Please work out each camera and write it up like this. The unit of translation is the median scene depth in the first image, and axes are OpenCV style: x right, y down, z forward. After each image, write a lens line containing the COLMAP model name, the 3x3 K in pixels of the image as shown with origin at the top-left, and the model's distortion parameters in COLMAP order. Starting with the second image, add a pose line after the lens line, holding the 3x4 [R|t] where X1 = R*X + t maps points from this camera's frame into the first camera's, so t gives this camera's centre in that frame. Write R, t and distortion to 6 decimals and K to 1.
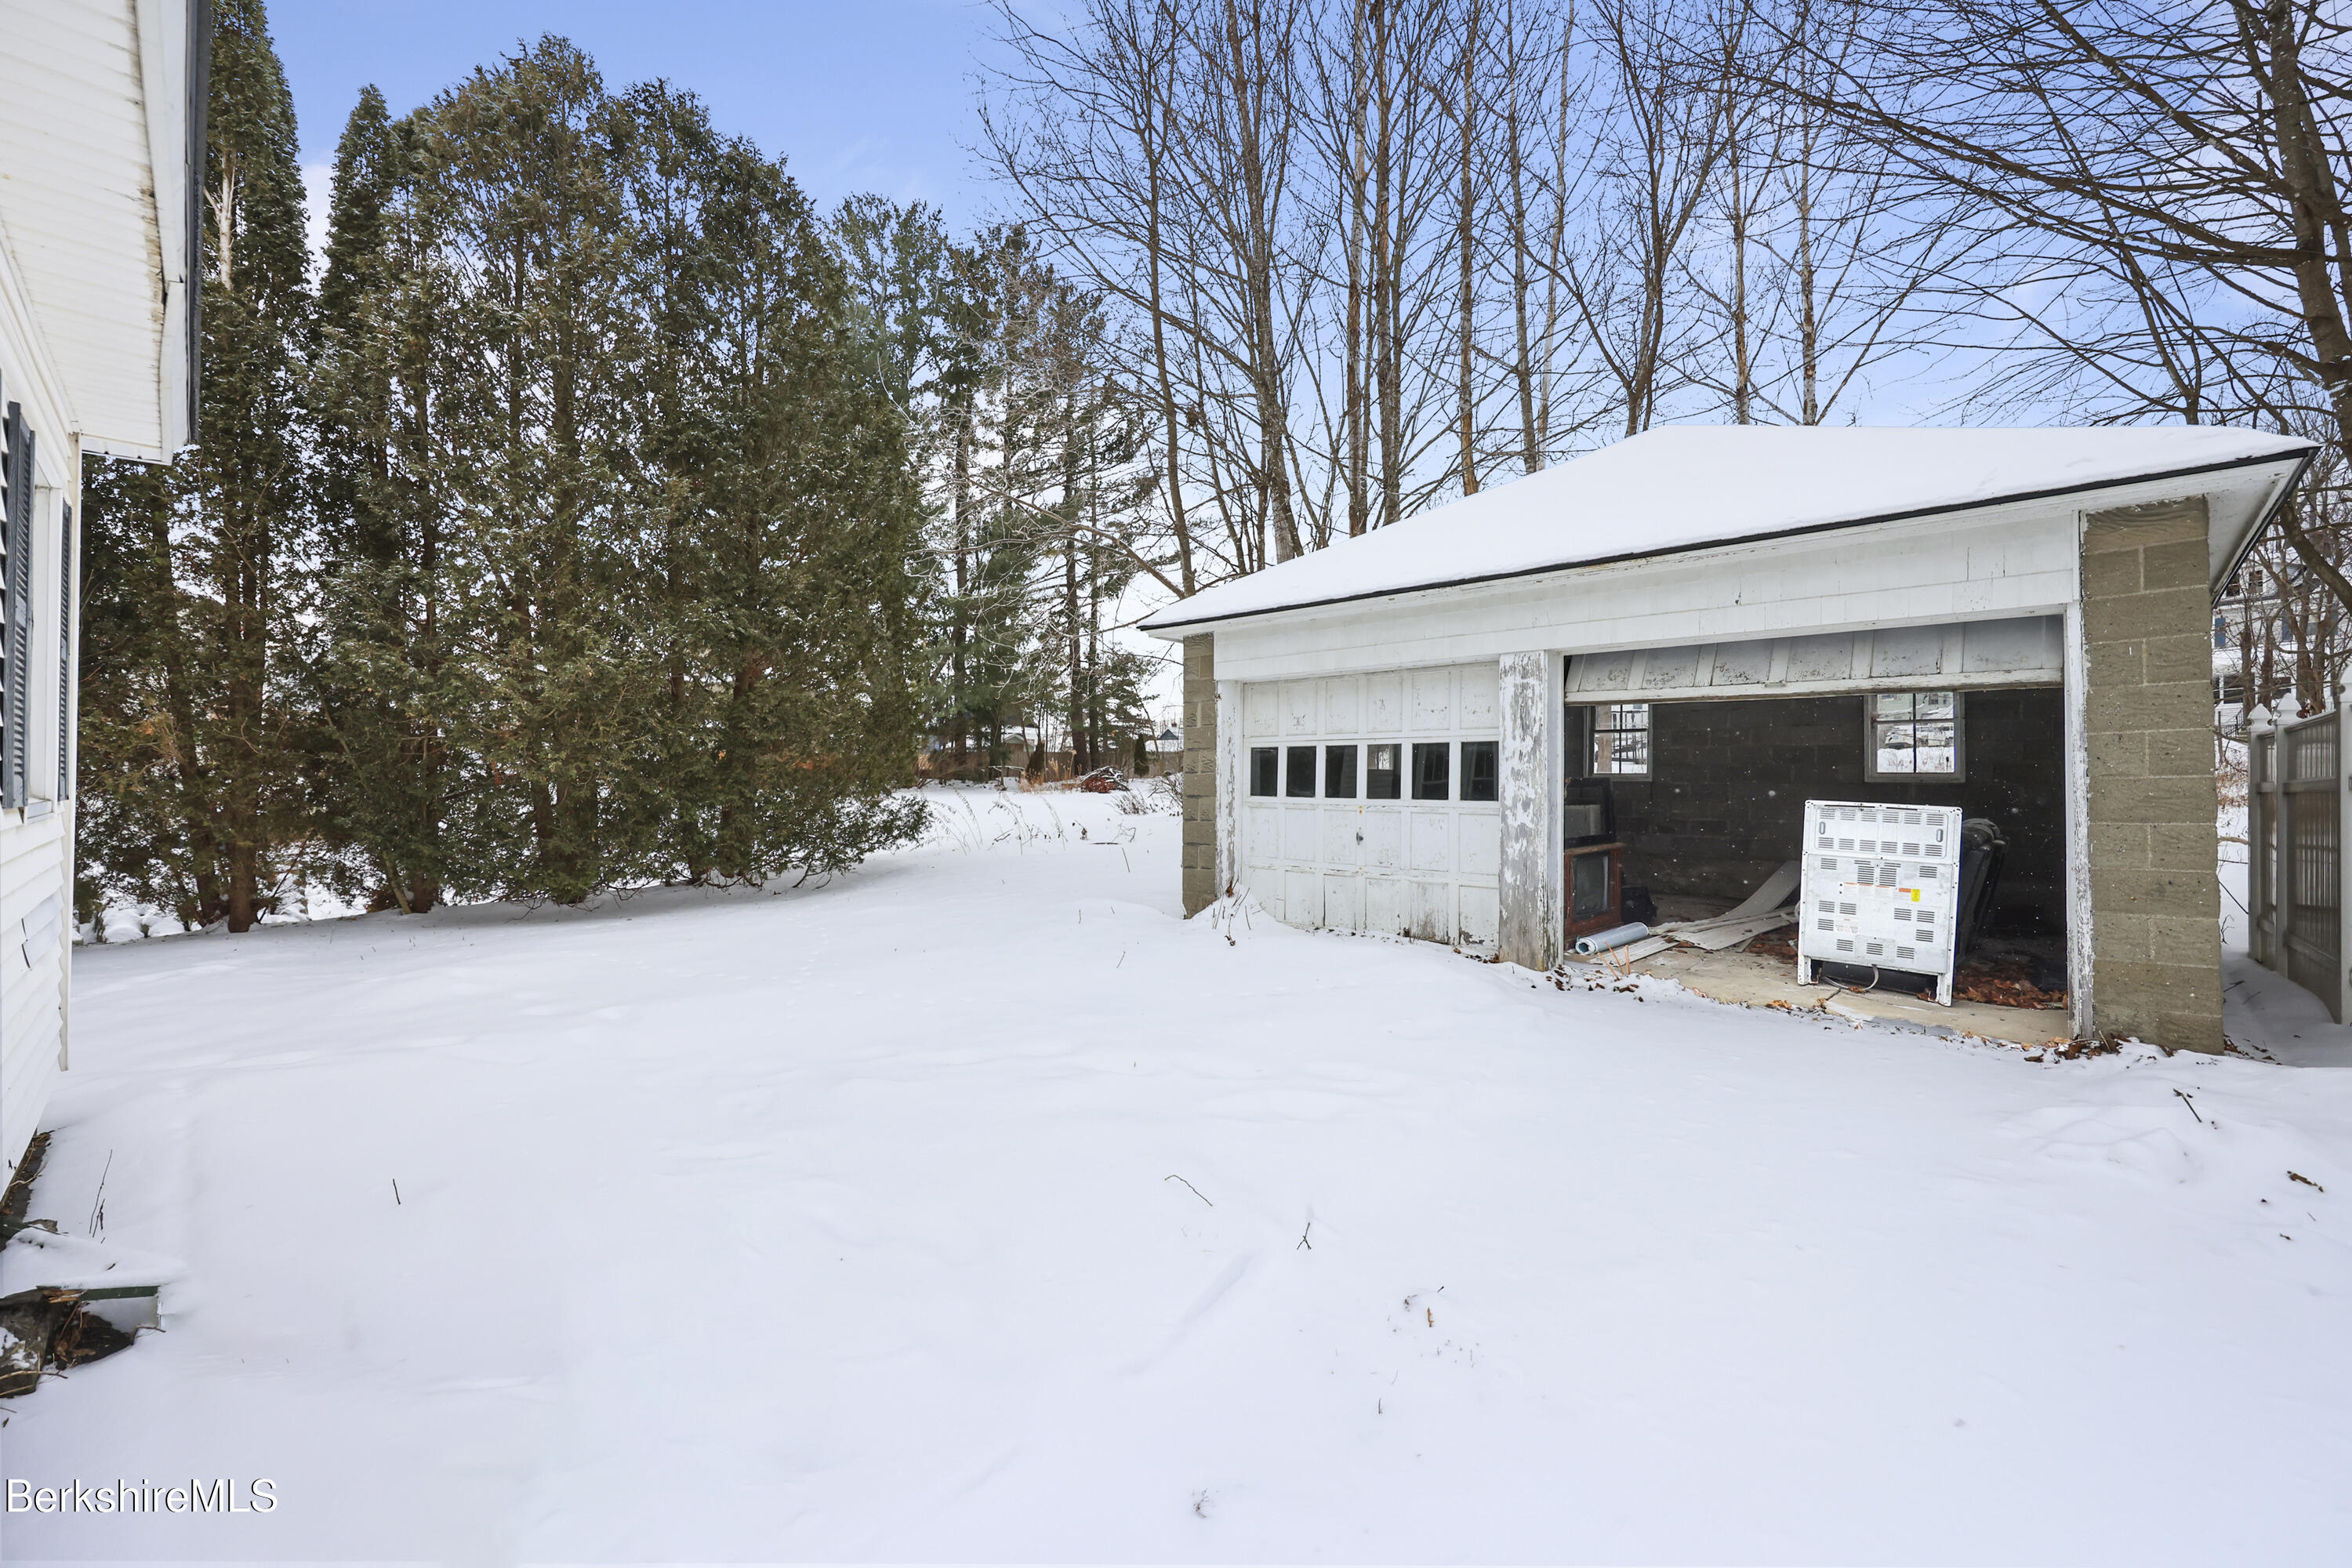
lens RADIAL K [[975.5, 0, 1188.1], [0, 975.5, 766.0], [0, 0, 1]] dist [-0.000644, -0.000108]
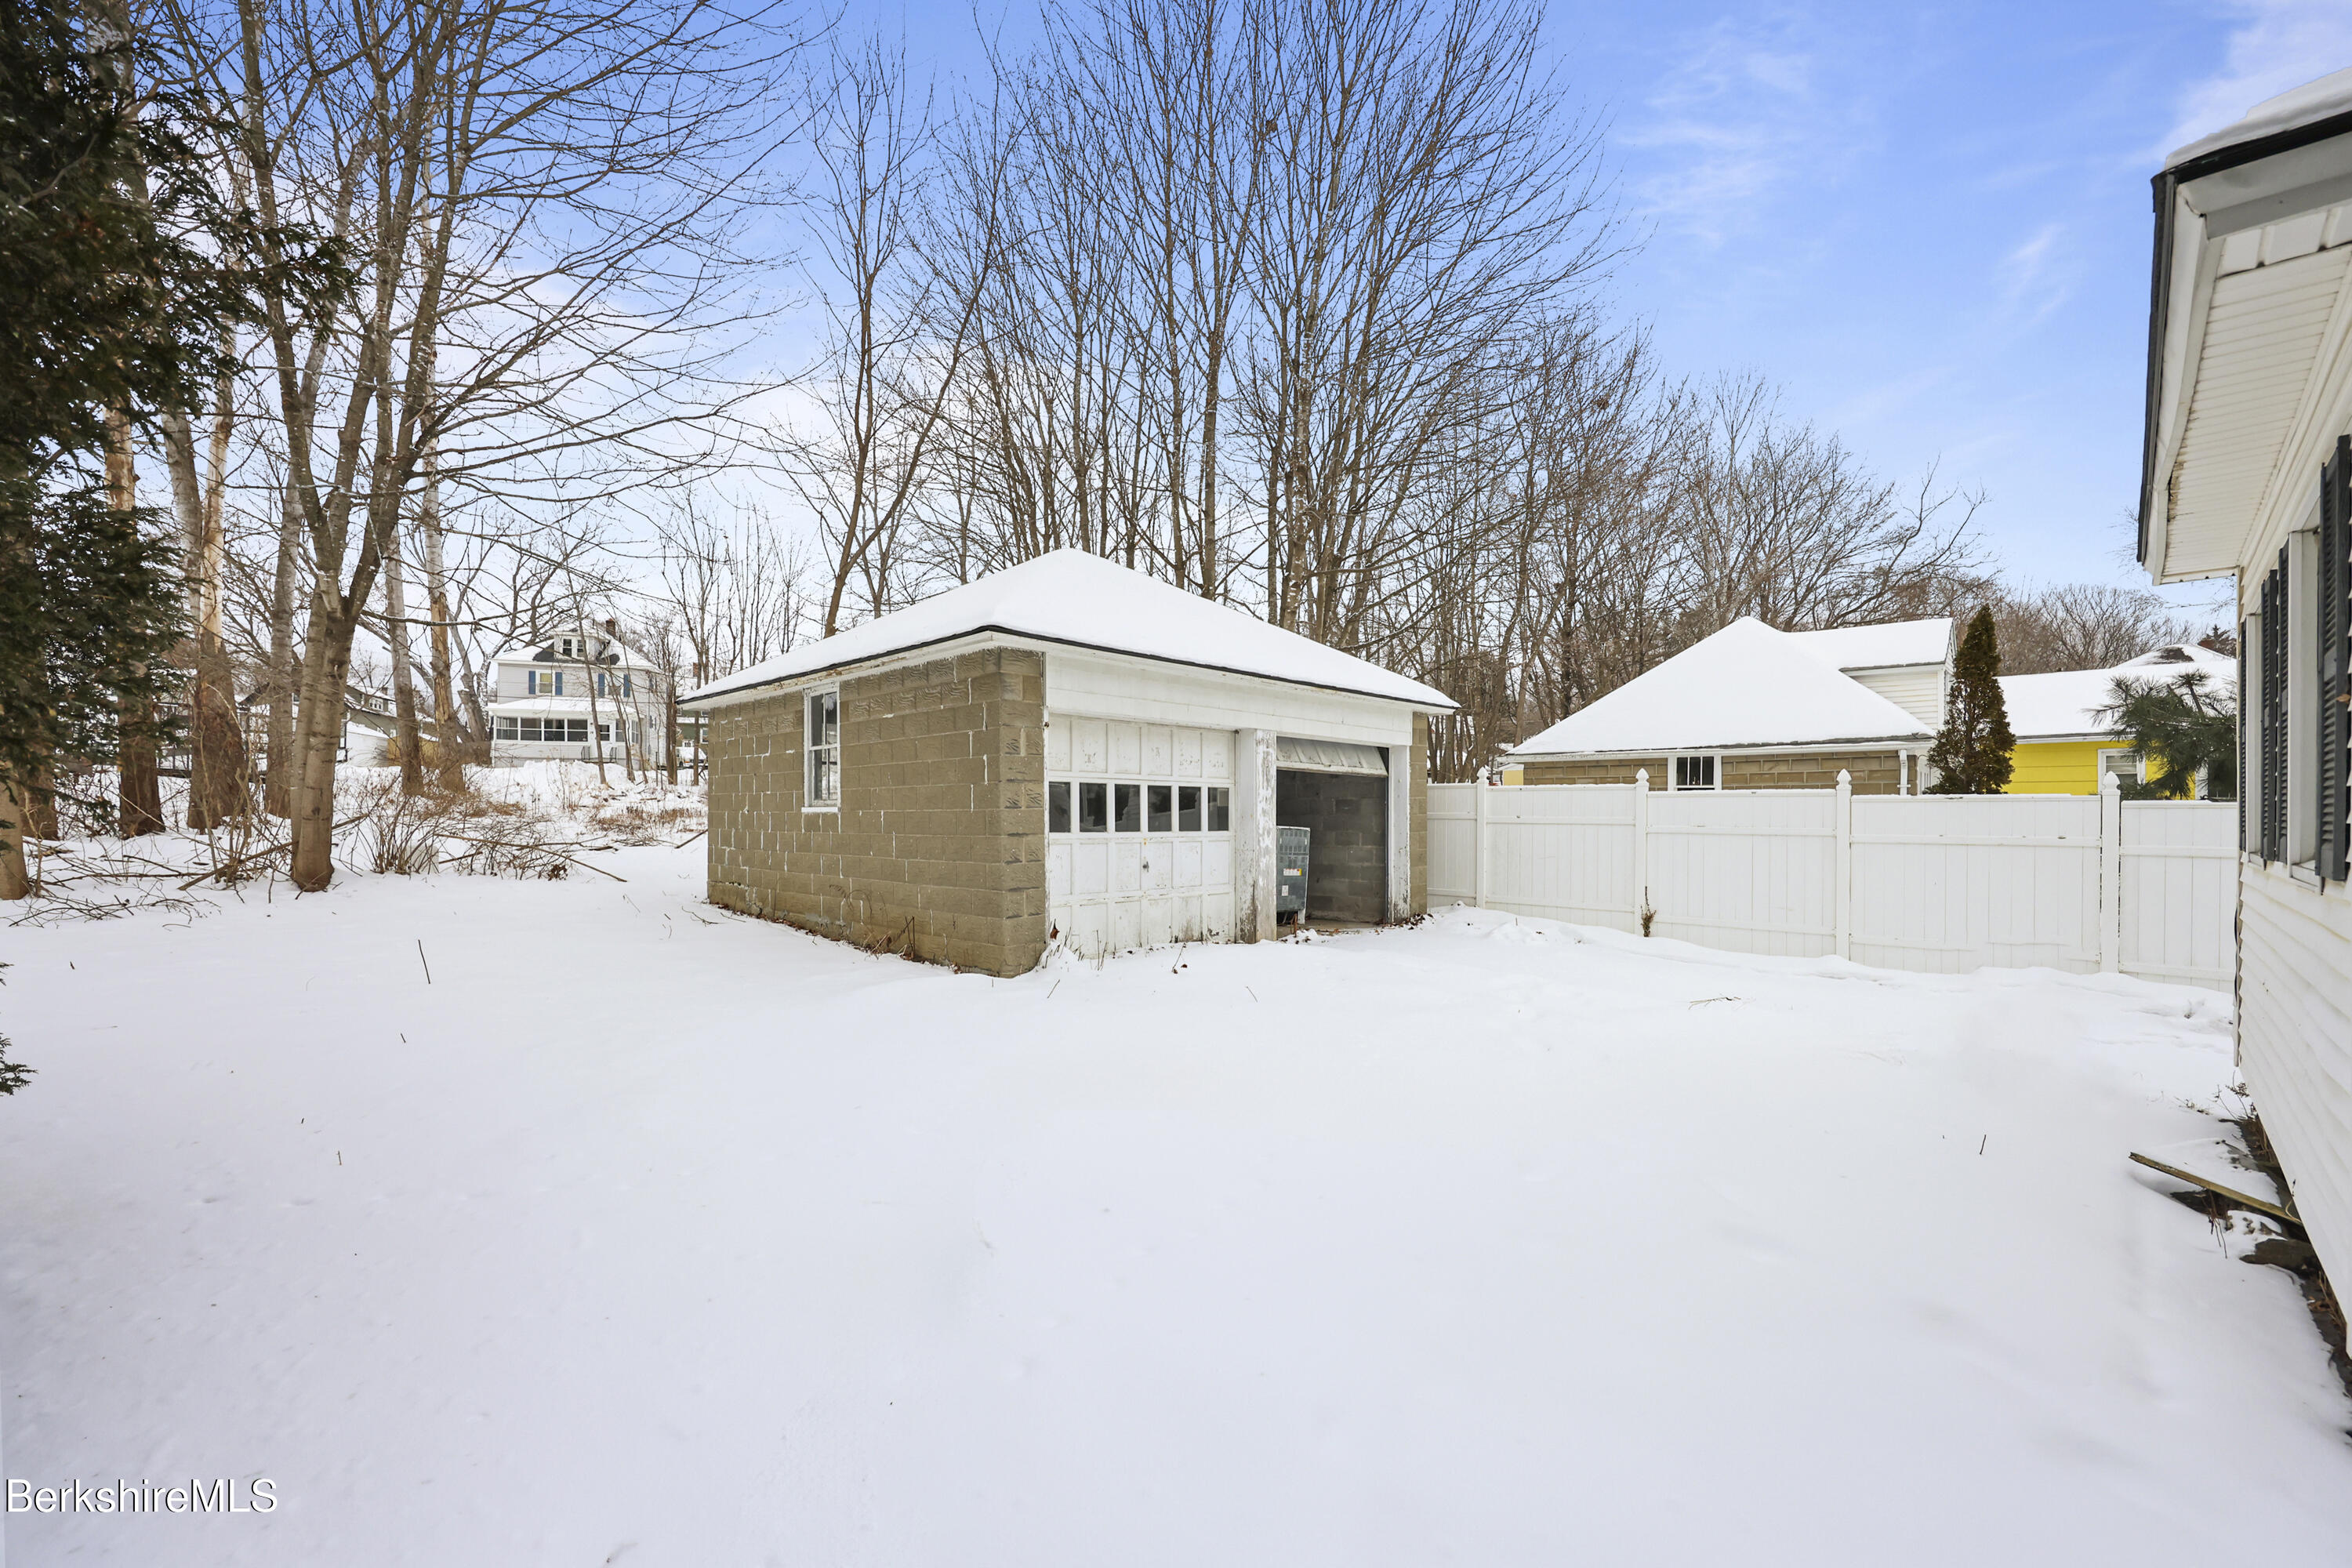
lens RADIAL K [[934.3, 0, 1188.2], [0, 934.3, 795.7], [0, 0, 1]] dist [0.000015, 0.000011]
pose [[0.024025, 0.009850, 0.999663, -1.075897], [-0.028702, 0.999546, -0.009159, -0.000310], [-0.999299, -0.028472, 0.024297, 1.075968]]
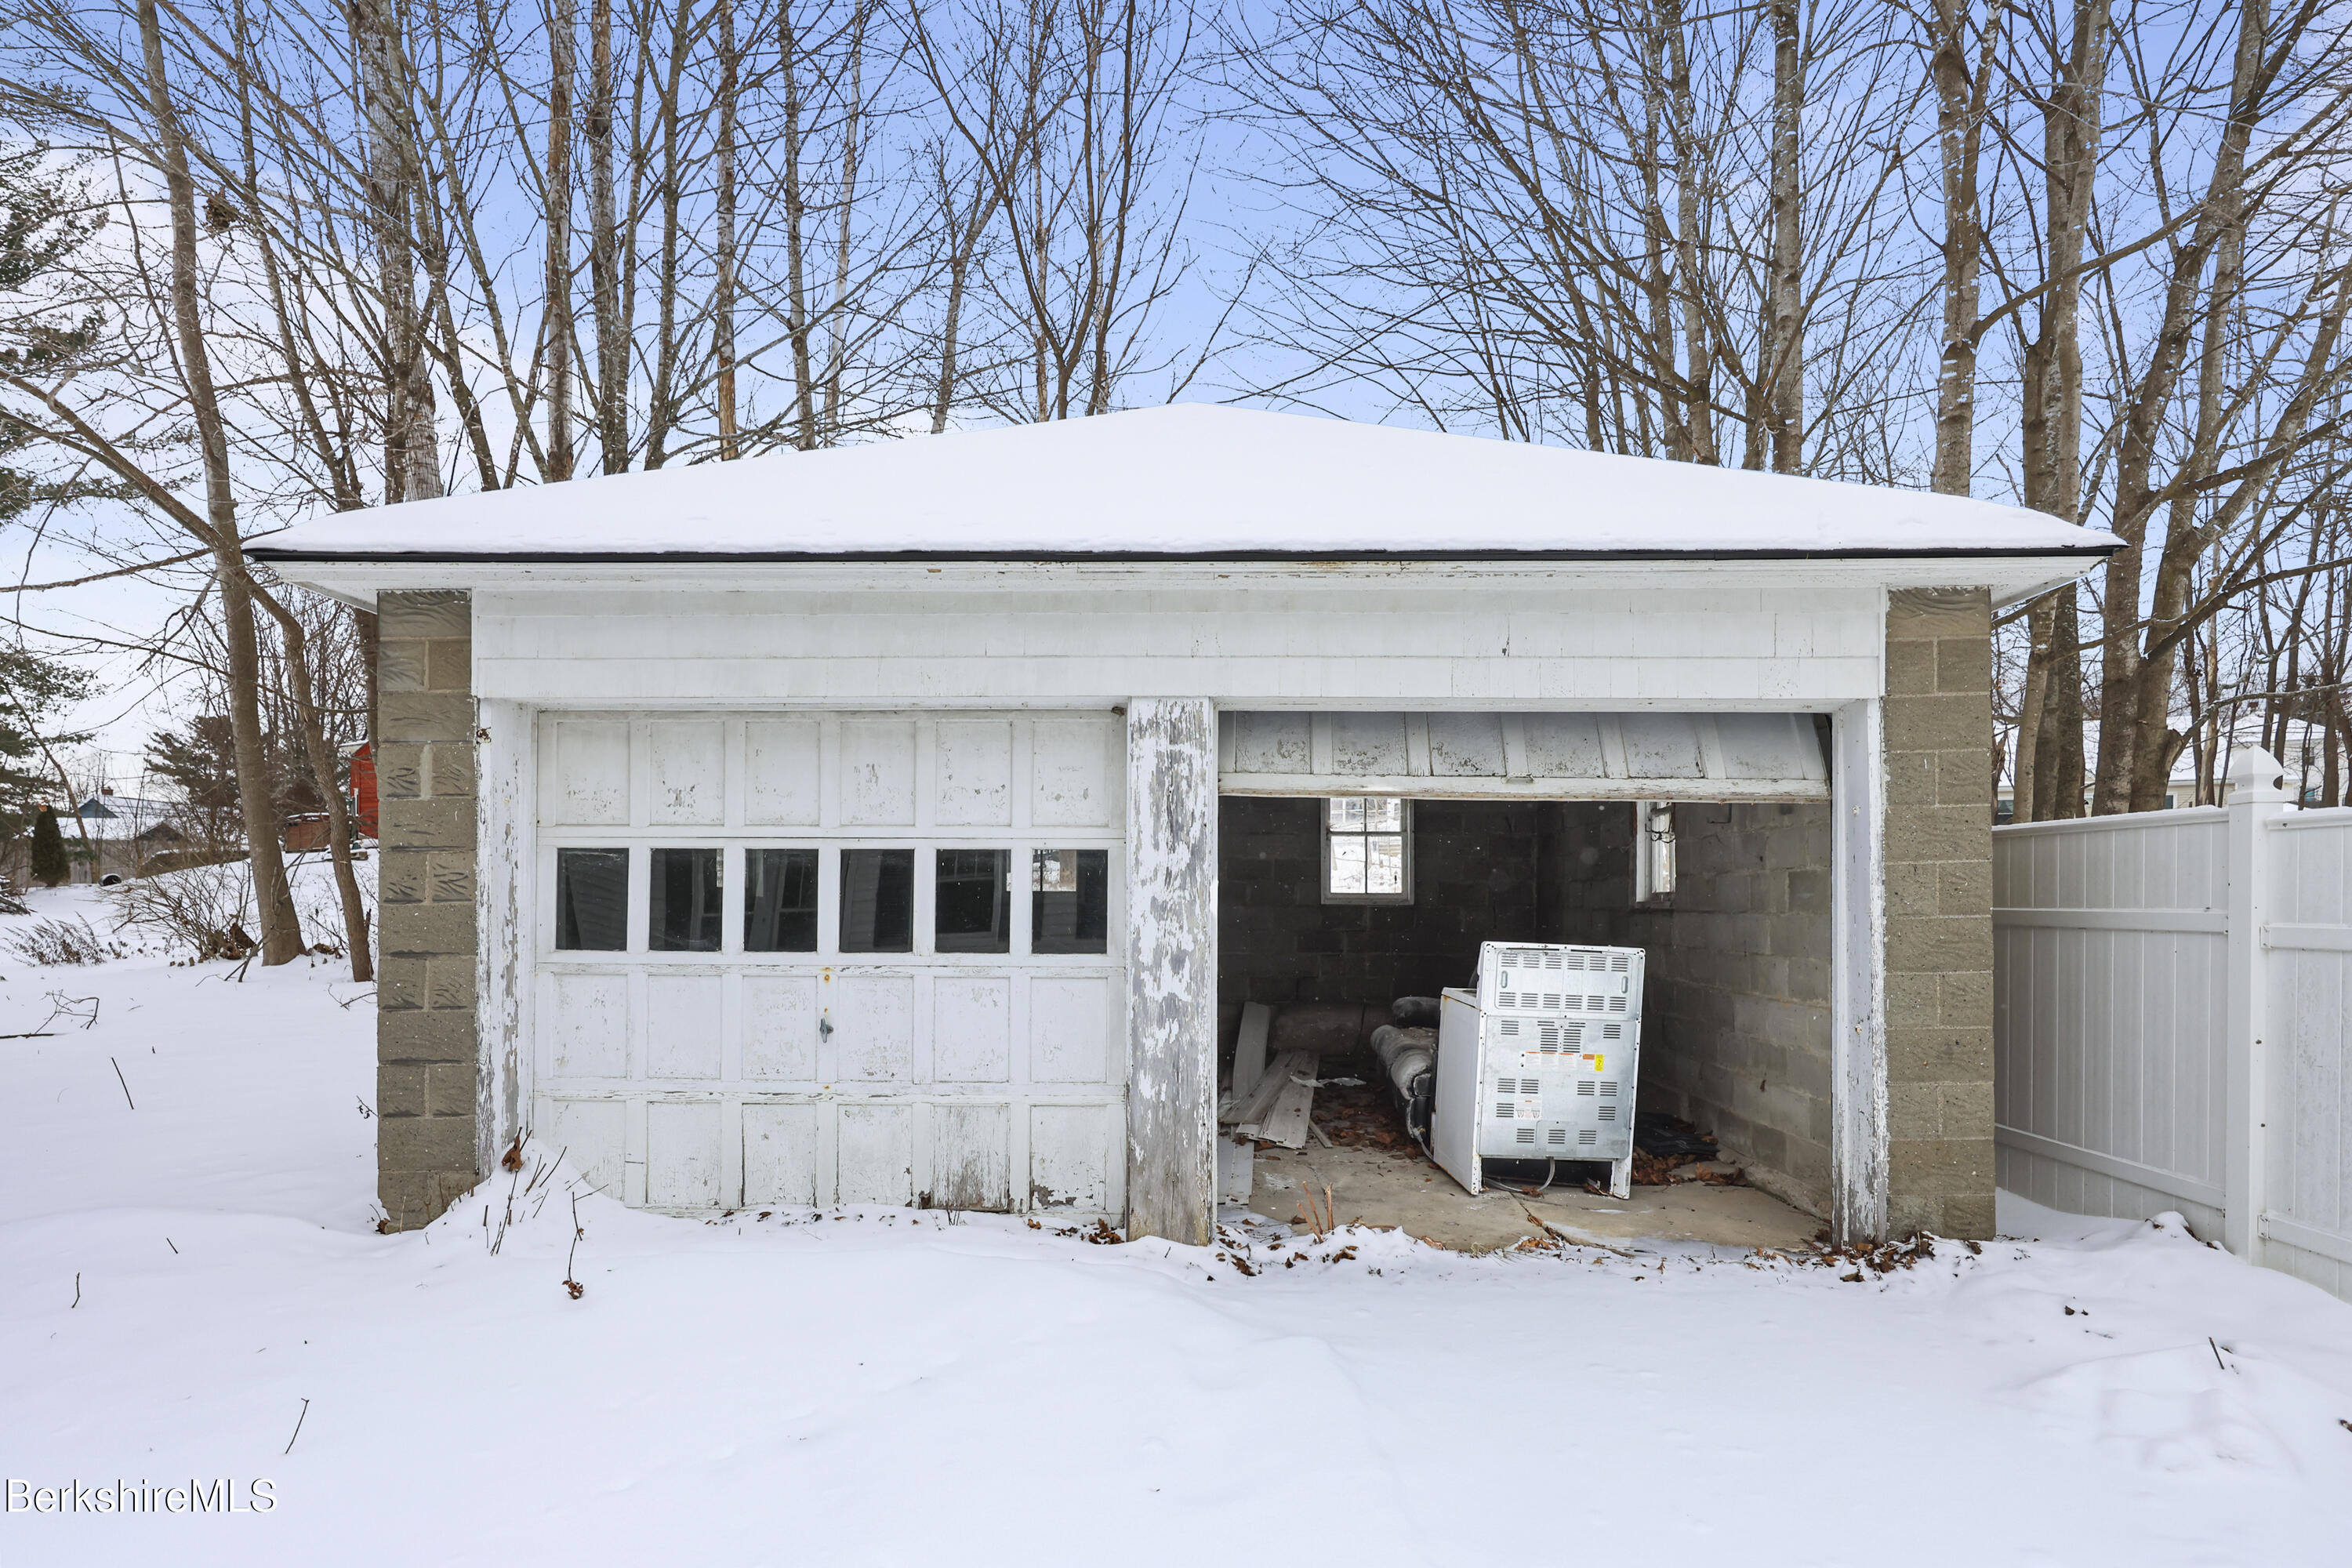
lens RADIAL K [[1202.9, 0, 1193.3], [0, 1202.9, 889.2], [0, 0, 1]] dist [0.004434, 0.000666]
pose [[0.745725, 0.000236, 0.666253, -0.121941], [-0.011656, 0.999852, 0.012692, -0.012526], [-0.666151, -0.017230, 0.745617, 0.457154]]
